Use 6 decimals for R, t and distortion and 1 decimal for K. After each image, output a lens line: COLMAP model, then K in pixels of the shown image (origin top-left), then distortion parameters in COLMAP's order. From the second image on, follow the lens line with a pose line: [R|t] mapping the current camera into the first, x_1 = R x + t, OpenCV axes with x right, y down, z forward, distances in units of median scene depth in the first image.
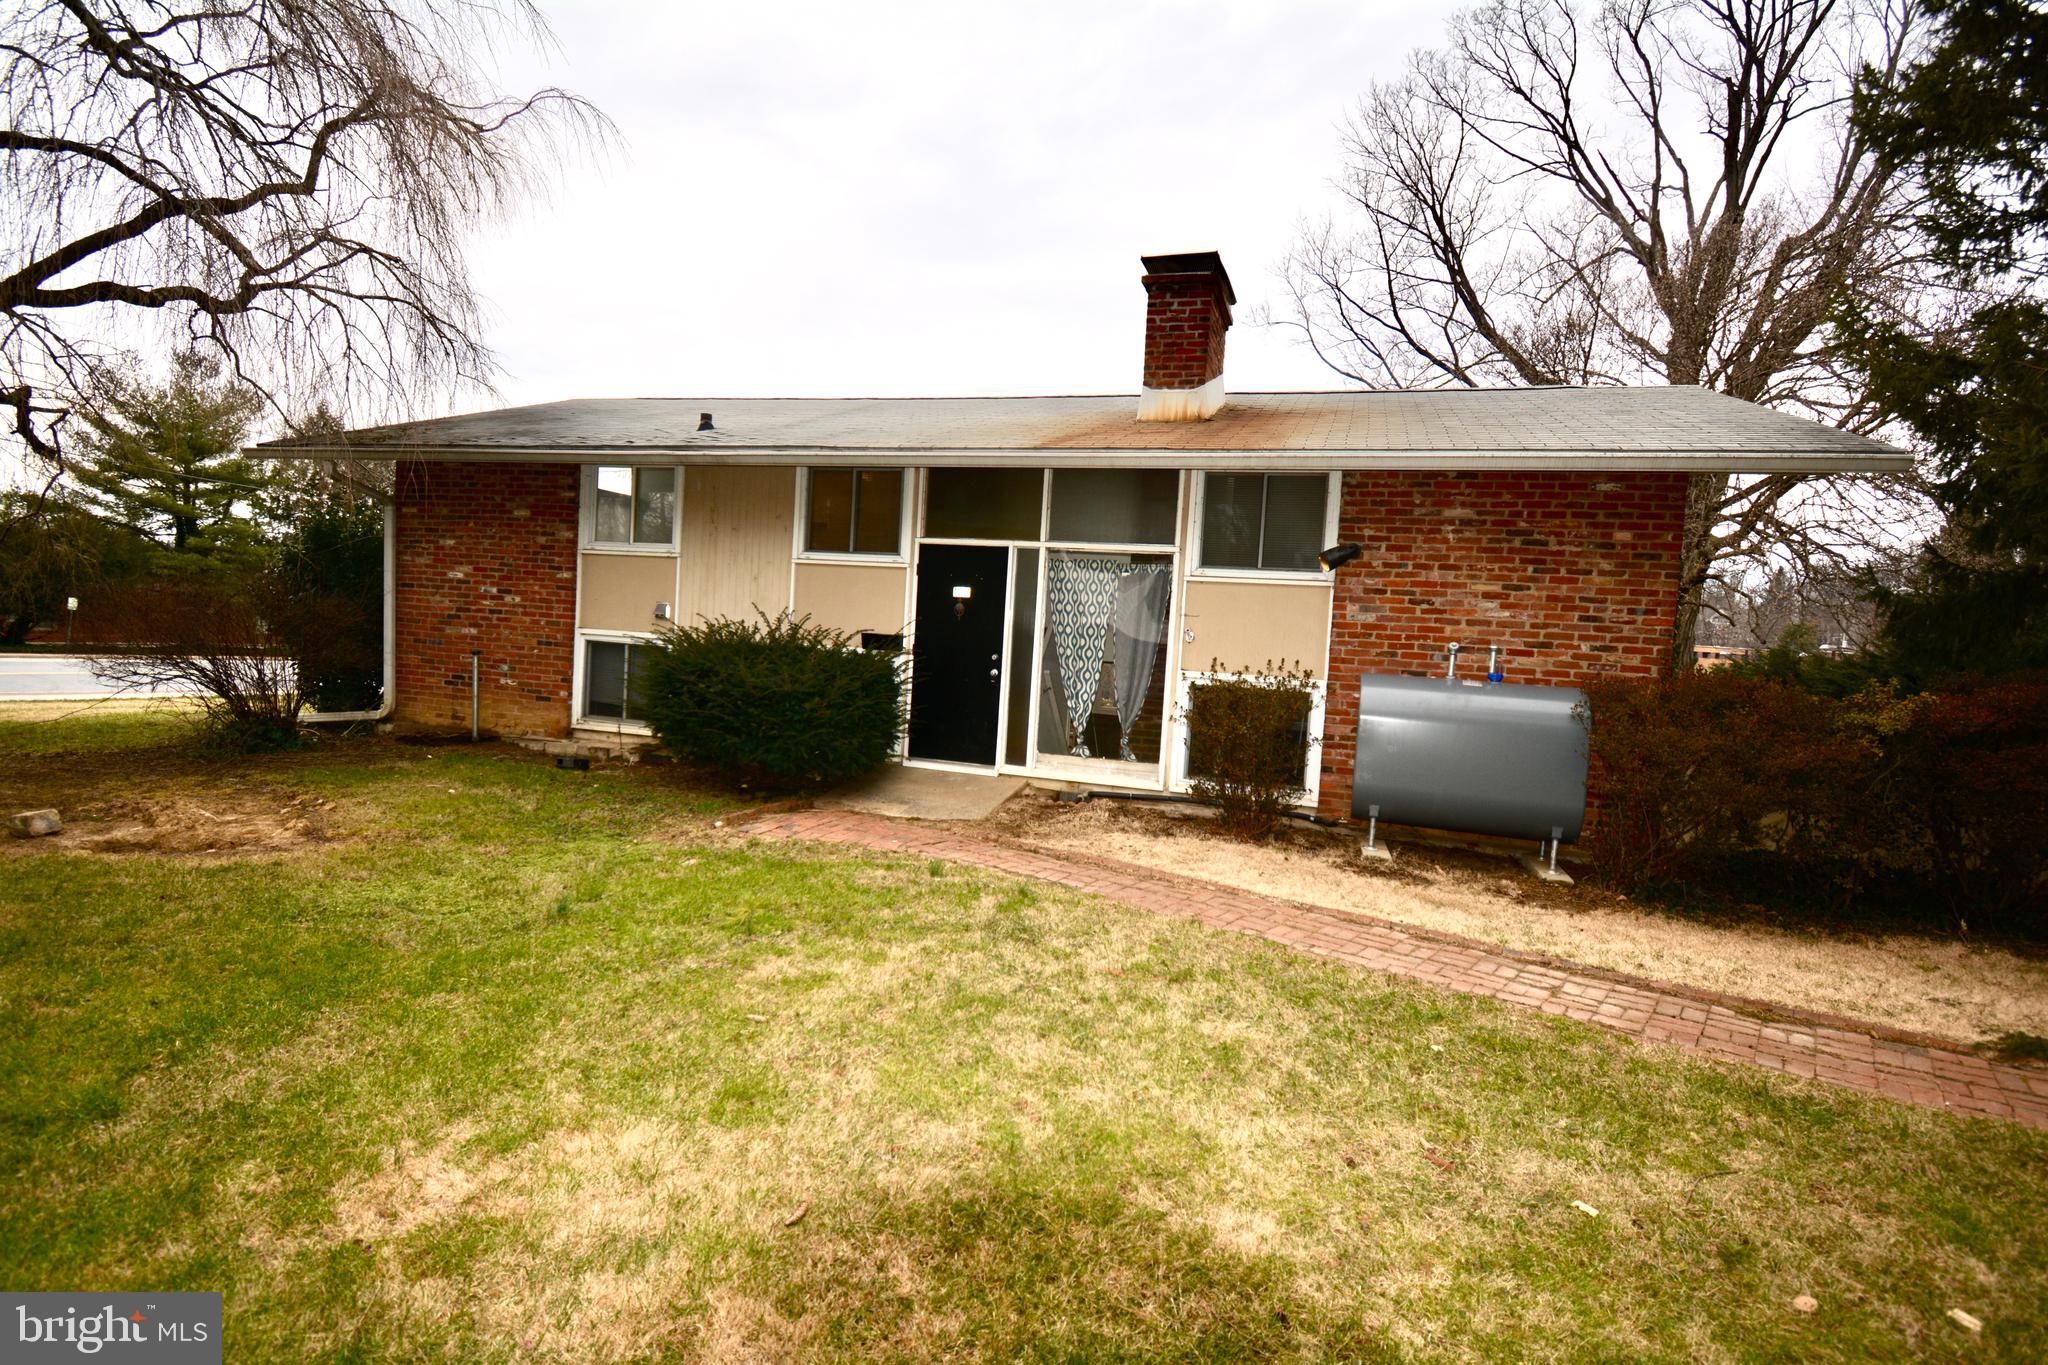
lens RADIAL K [[1020.4, 0, 1024.0], [0, 1020.4, 682.5], [0, 0, 1]] dist [-0.013860, -0.000421]
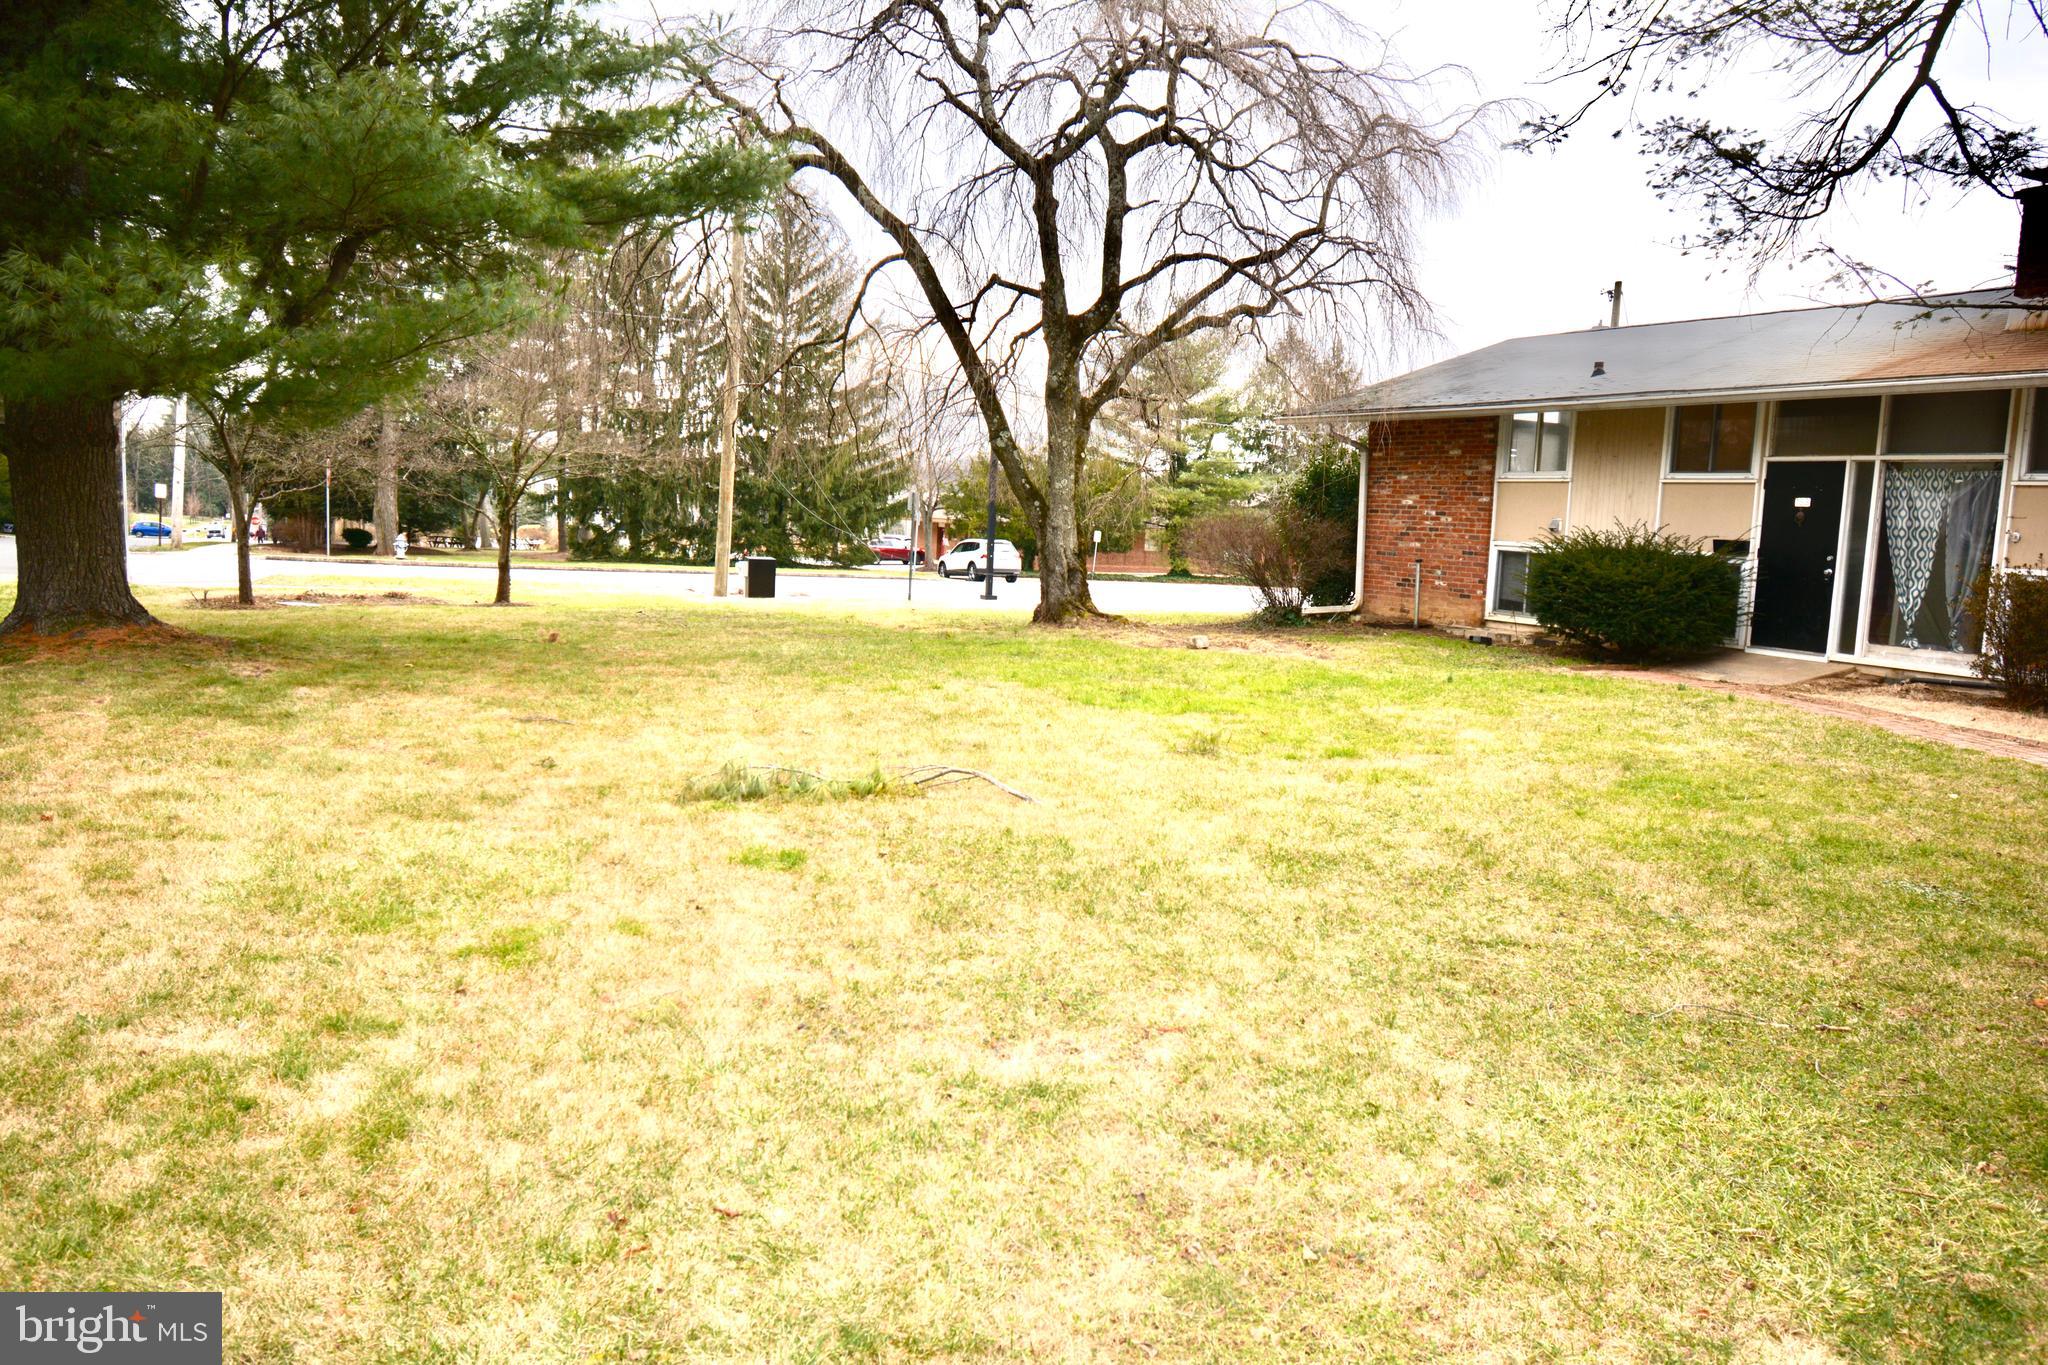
lens RADIAL K [[1475.3, 0, 1024.0], [0, 1475.3, 682.5], [0, 0, 1]] dist [-0.004213, -0.003172]
pose [[0.722483, 0.047897, -0.689727, 0.425081], [-0.029945, 0.998829, 0.037994, 0.071996], [0.690740, -0.006797, 0.723072, -0.751164]]
